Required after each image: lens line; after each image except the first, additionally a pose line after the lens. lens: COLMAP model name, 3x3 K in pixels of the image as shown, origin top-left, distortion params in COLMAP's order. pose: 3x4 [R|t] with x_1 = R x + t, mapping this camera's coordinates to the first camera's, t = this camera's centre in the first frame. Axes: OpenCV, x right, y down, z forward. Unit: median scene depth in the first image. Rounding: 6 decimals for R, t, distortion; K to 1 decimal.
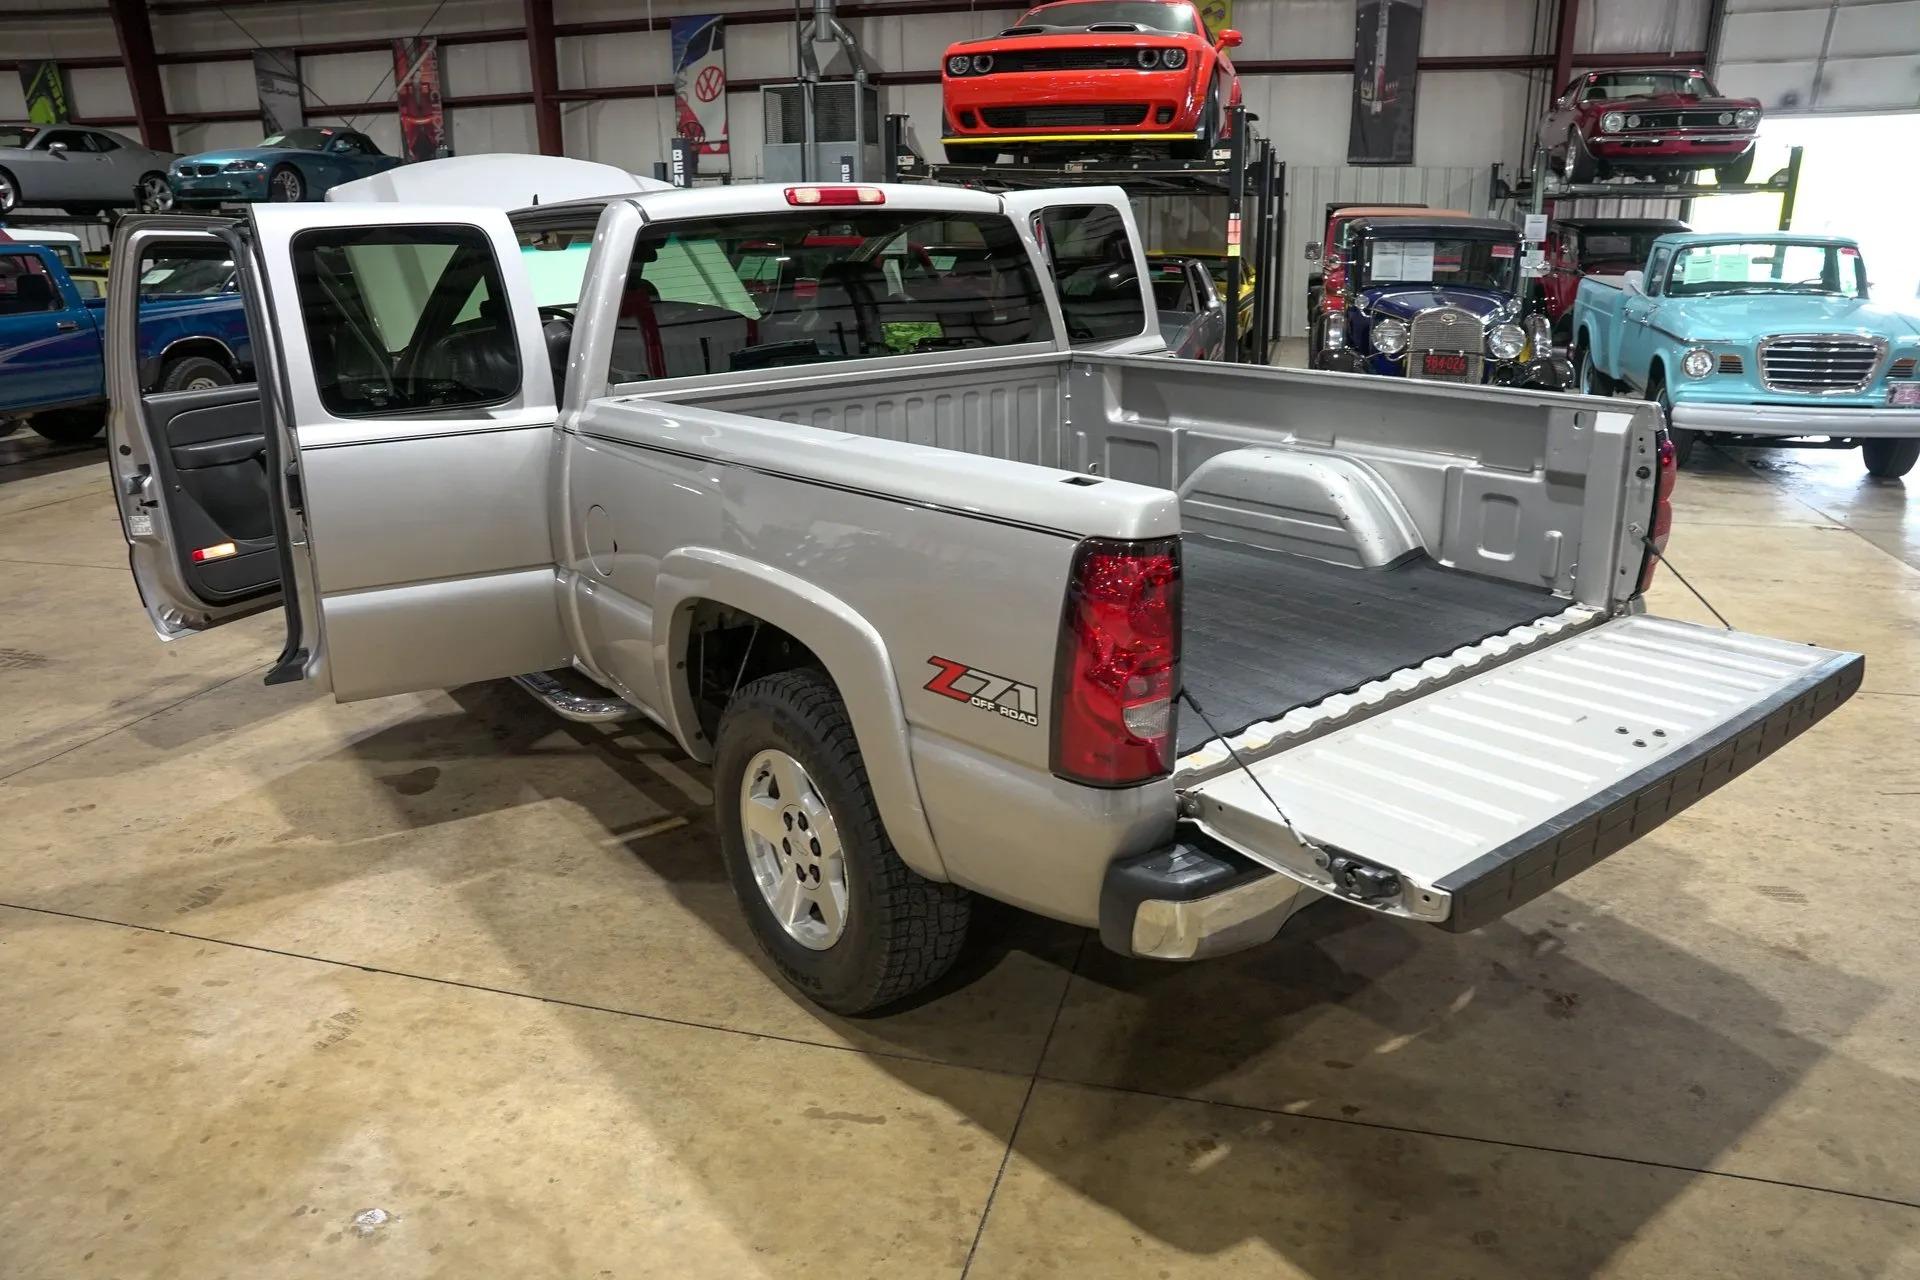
lens RADIAL K [[1313.2, 0, 964.5], [0, 1313.2, 642.0], [0, 0, 1]] dist [-0.143612, 0.112605]
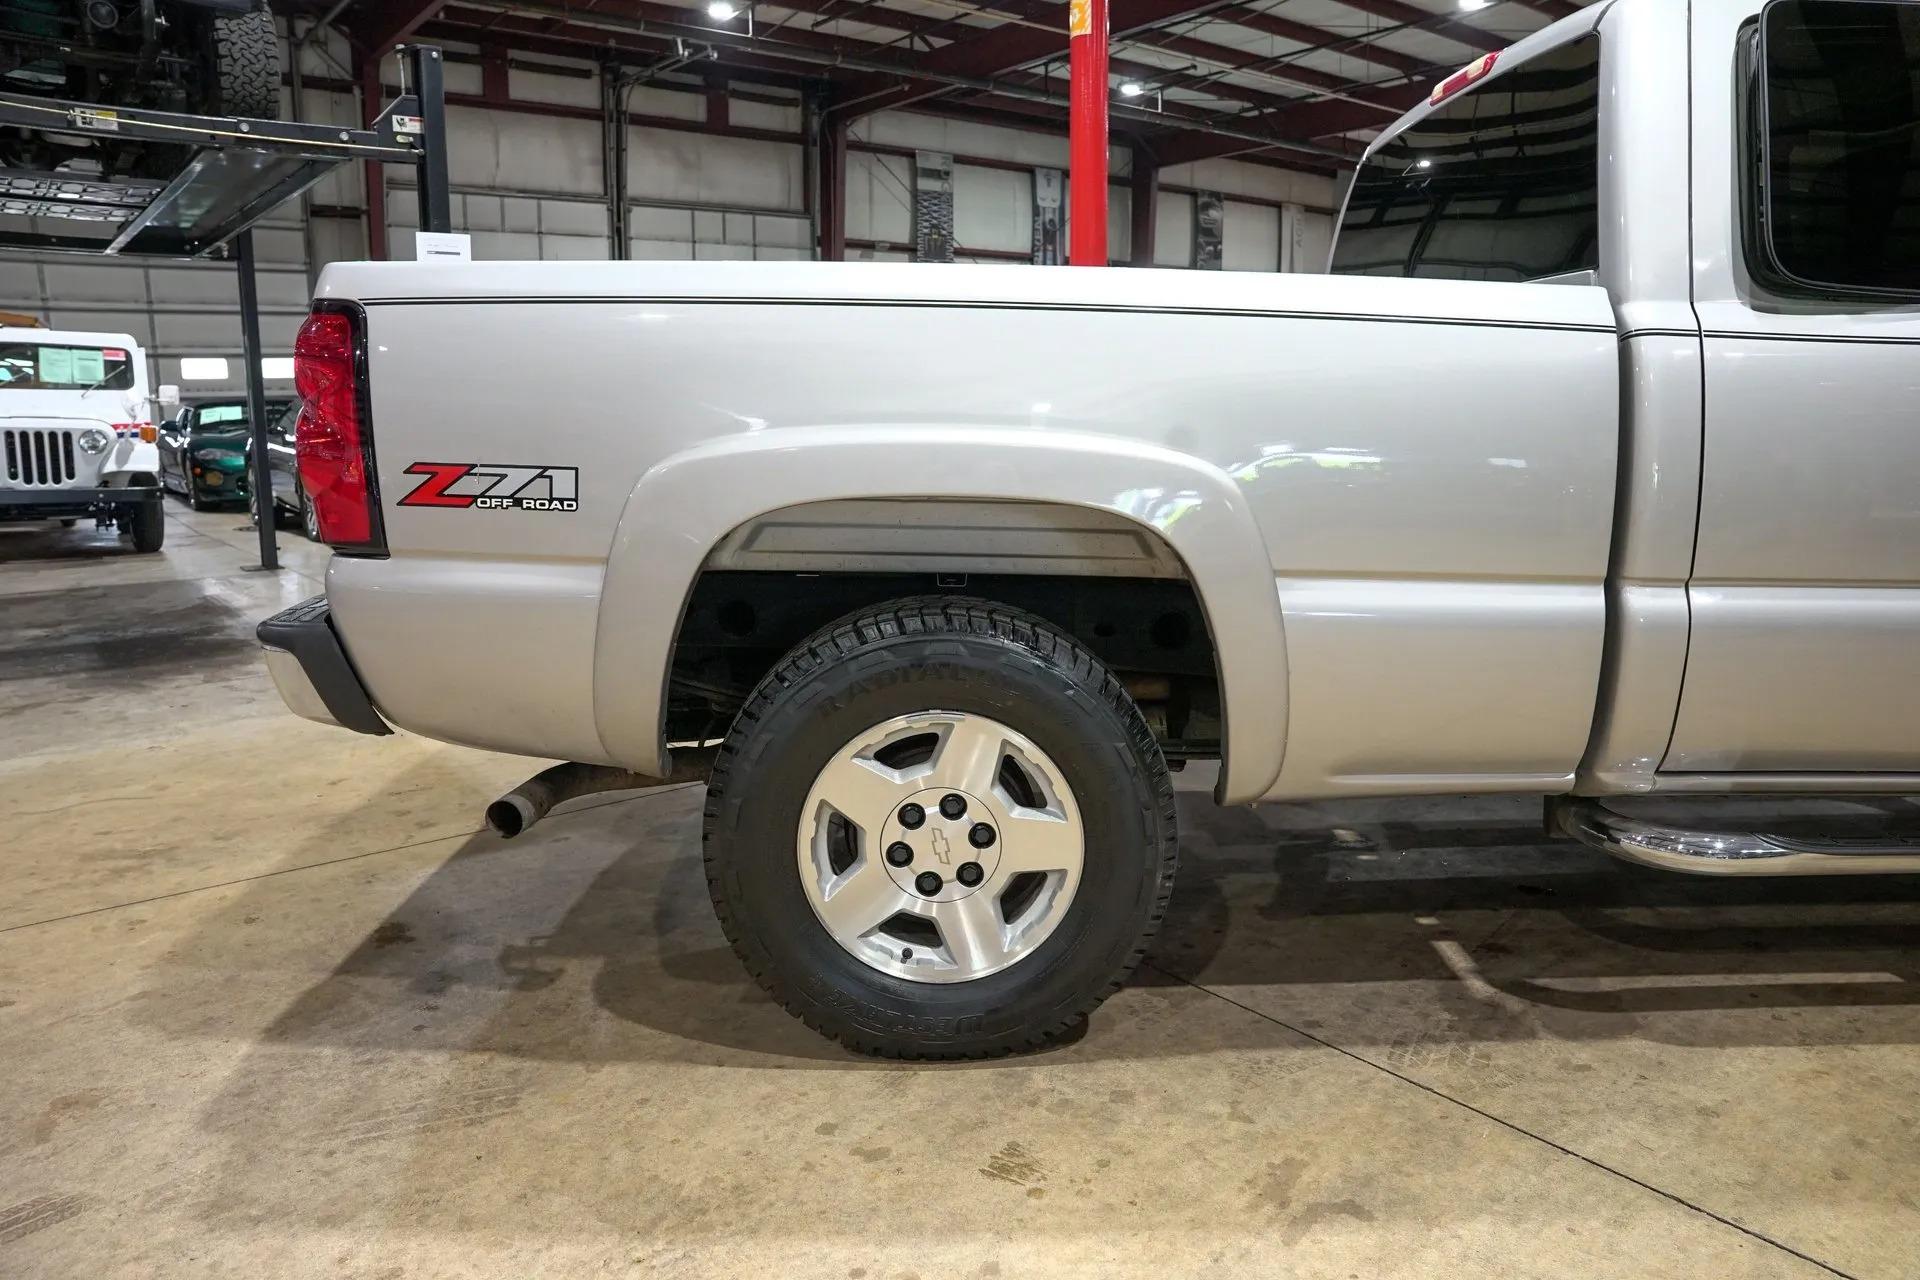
lens RADIAL K [[1313.2, 0, 964.5], [0, 1313.2, 642.0], [0, 0, 1]] dist [-0.143612, 0.112605]
pose [[-0.593979, 0.164401, -0.787503, 0.982102], [-0.240724, 0.897723, 0.368978, -0.364511], [0.767621, 0.408736, -0.493653, 1.801255]]
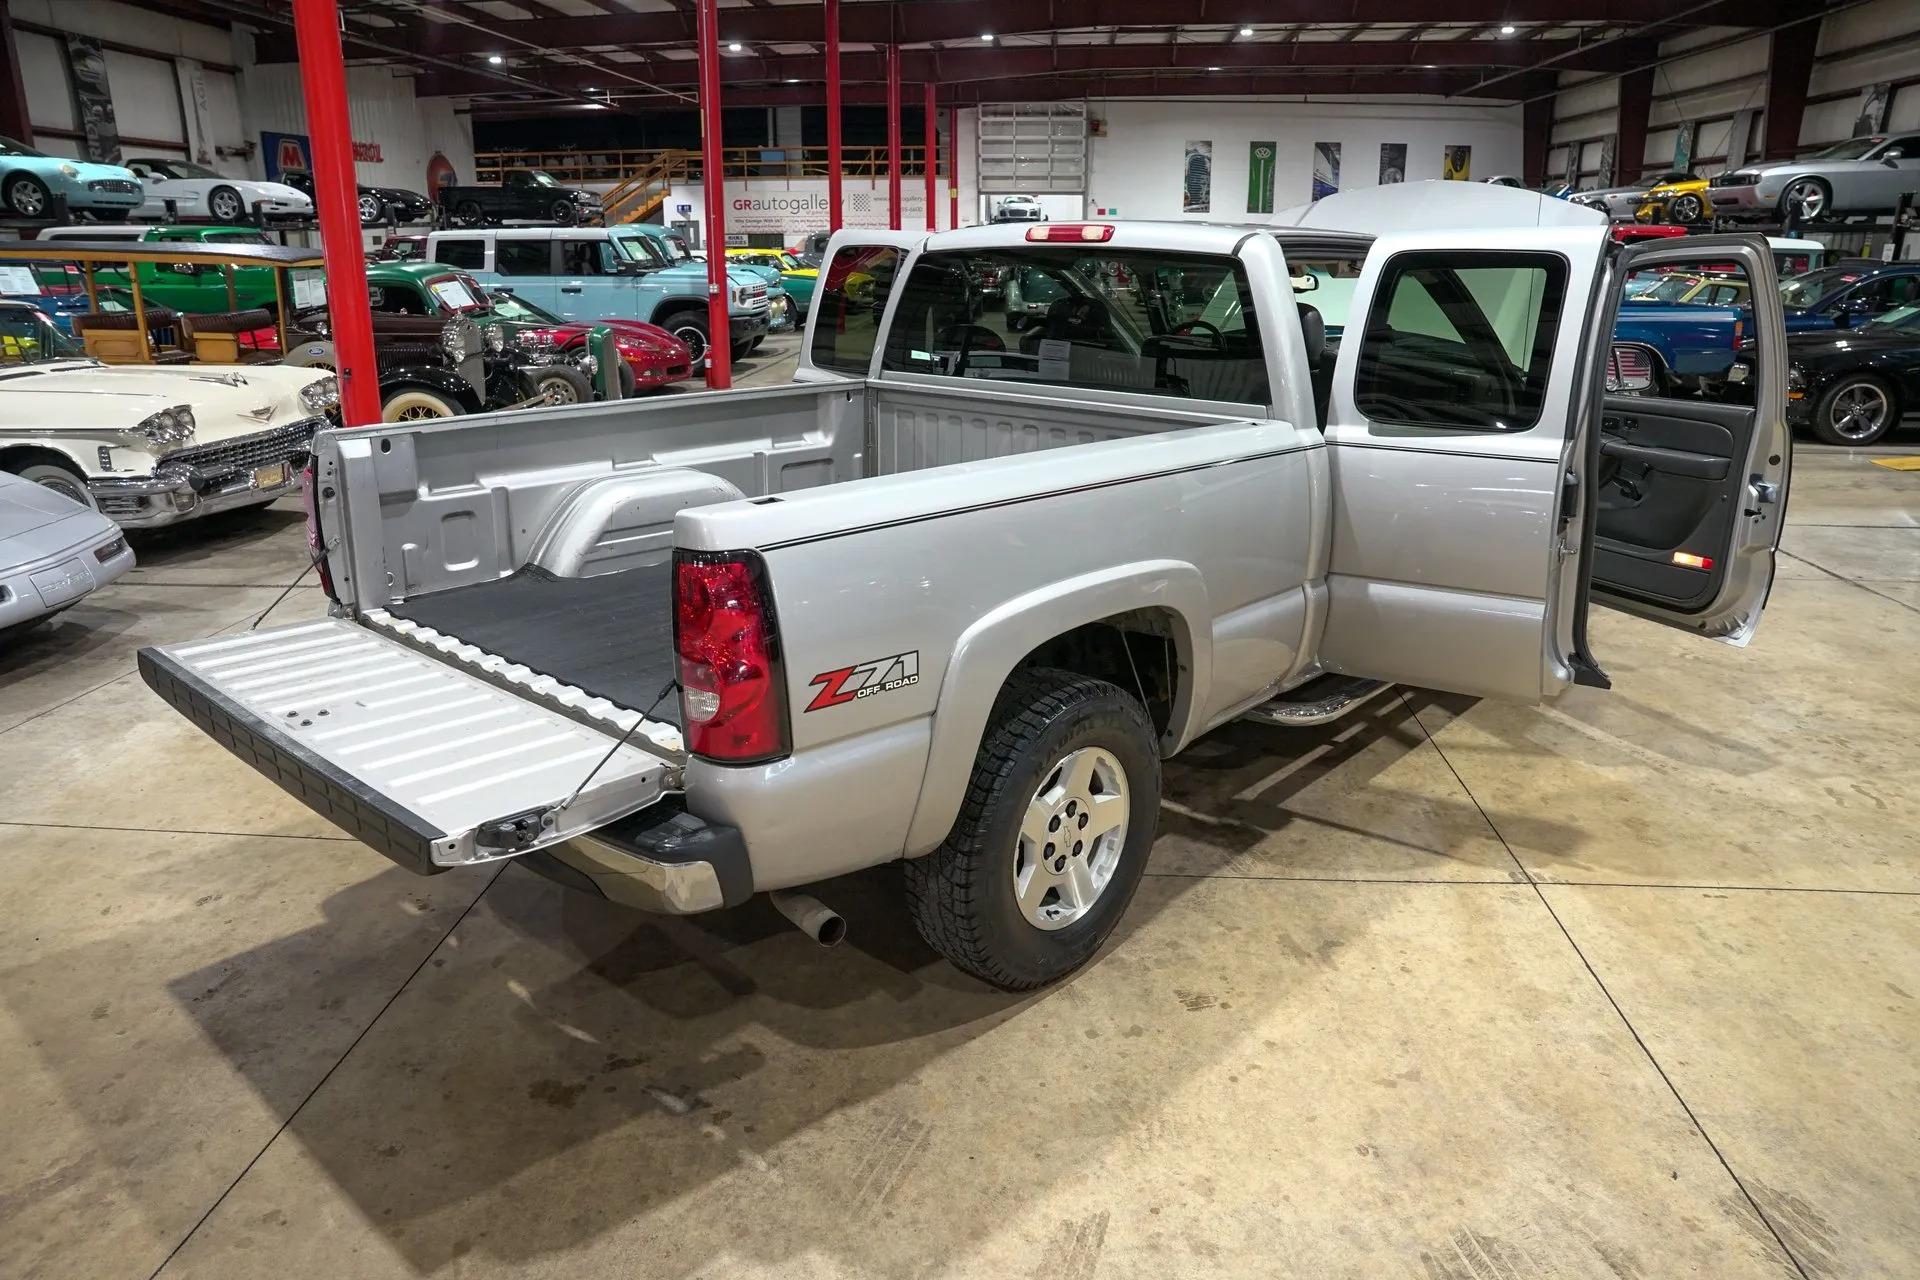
lens RADIAL K [[1313.2, 0, 964.5], [0, 1313.2, 642.0], [0, 0, 1]] dist [-0.143612, 0.112605]
pose [[0.182219, 0.305708, -0.934526, 1.419862], [-0.306357, 0.920779, 0.241476, -0.379734], [0.934313, 0.242297, 0.261439, 1.024871]]
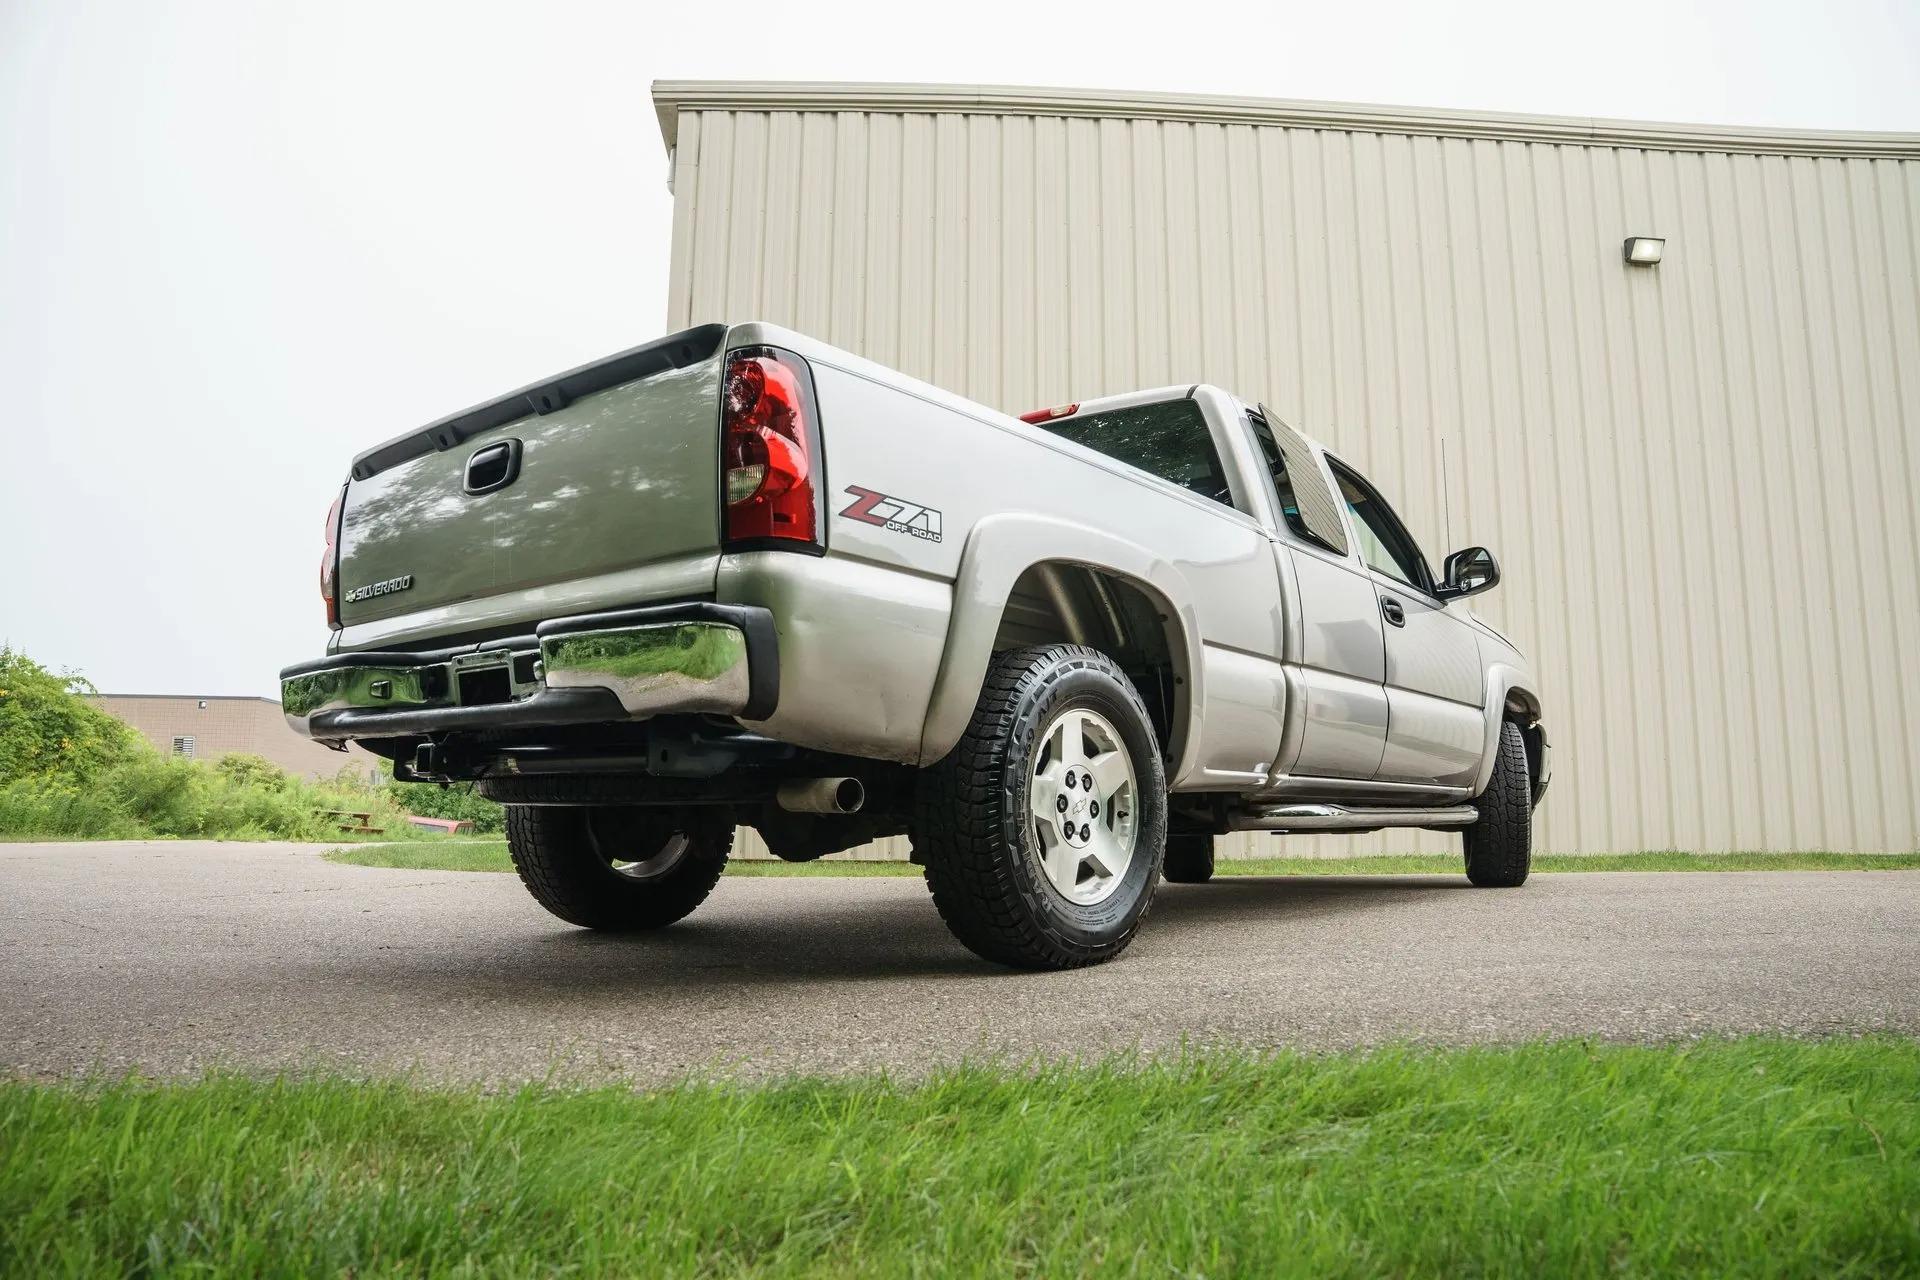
lens RADIAL K [[1313.2, 0, 964.5], [0, 1313.2, 642.0], [0, 0, 1]] dist [-0.143612, 0.112605]
pose [[0.237442, -0.110377, -0.965110, 1.480450], [-0.302833, 0.935600, -0.181507, 0.131721], [0.922992, 0.335364, 0.188725, 1.104978]]
